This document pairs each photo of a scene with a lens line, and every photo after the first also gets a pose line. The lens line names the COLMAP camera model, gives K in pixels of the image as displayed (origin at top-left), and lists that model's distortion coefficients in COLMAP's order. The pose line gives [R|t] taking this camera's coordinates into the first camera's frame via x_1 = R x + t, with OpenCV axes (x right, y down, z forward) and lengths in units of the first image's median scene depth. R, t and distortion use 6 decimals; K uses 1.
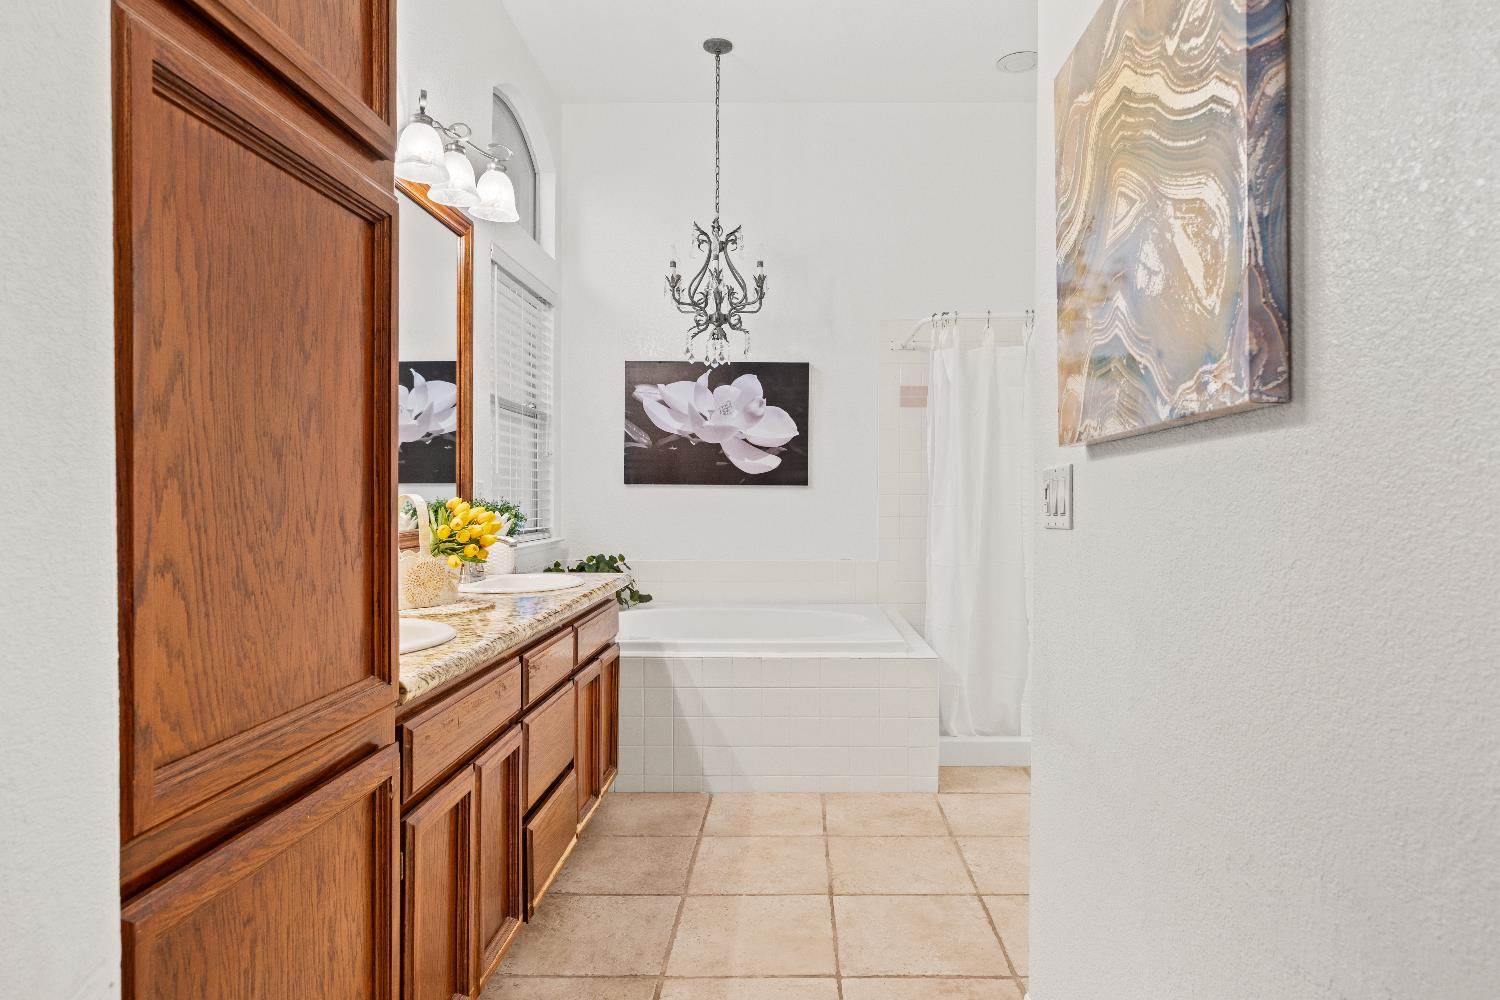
lens RADIAL K [[907.6, 0, 753.6], [0, 907.6, 497.6], [0, 0, 1]] dist [0.000806, -0.000462]
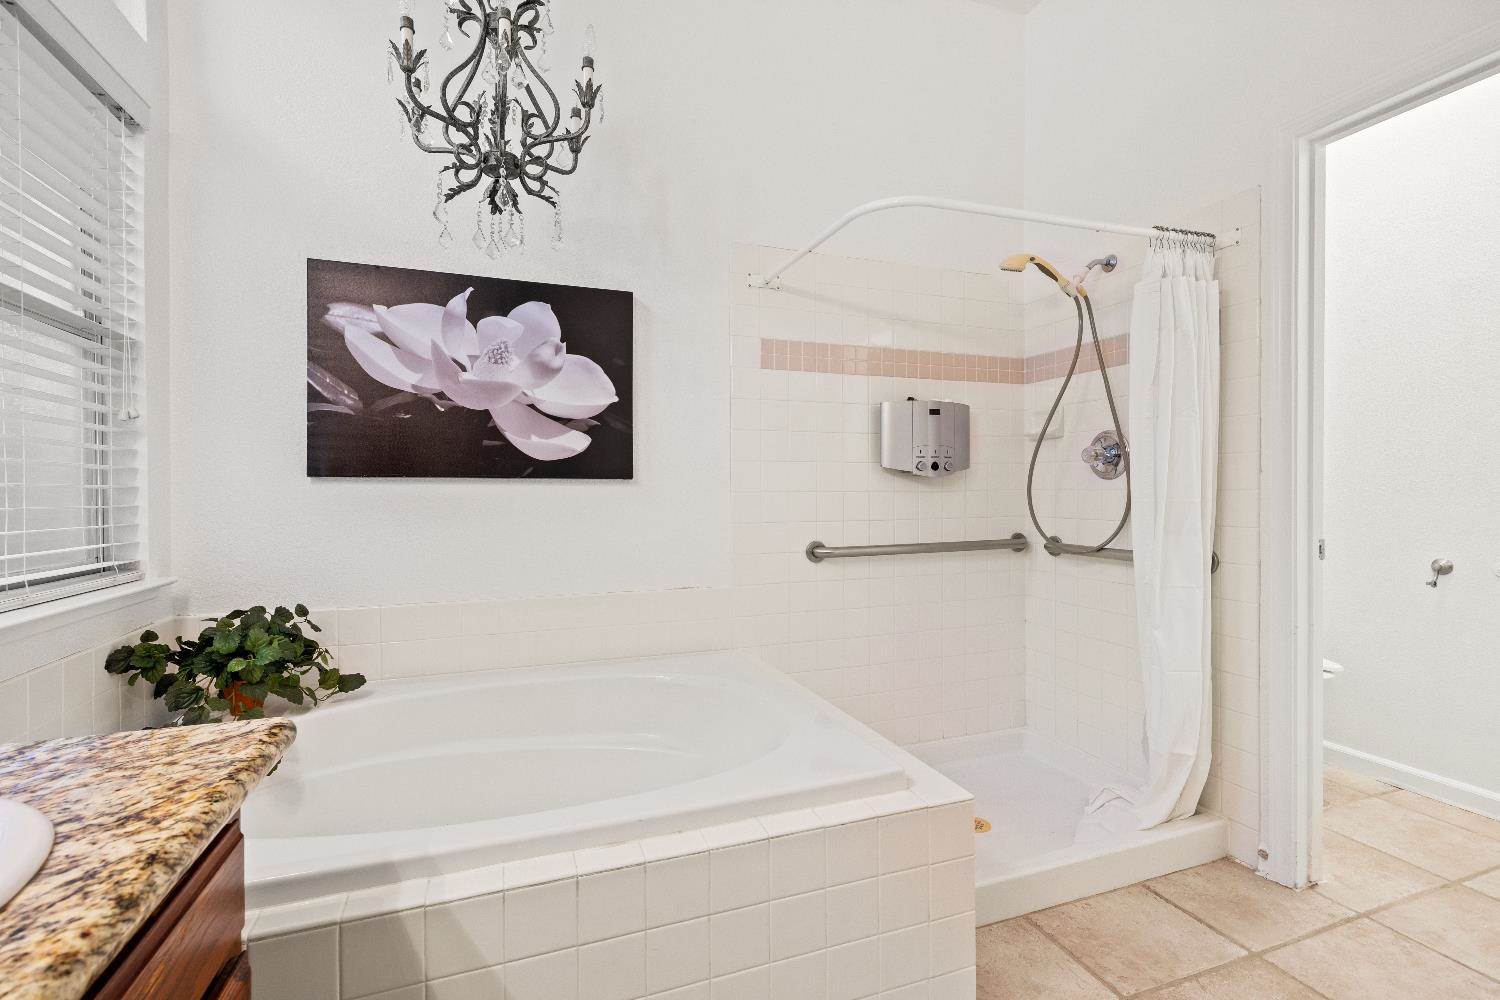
lens RADIAL K [[692.6, 0, 743.9], [0, 692.6, 496.1], [0, 0, 1]] dist [0.001211, -0.000467]
pose [[0.926131, -0.007918, 0.377119, -0.054436], [0.006471, 0.999966, 0.005103, -0.003147], [-0.377146, -0.002285, 0.926151, 0.504276]]
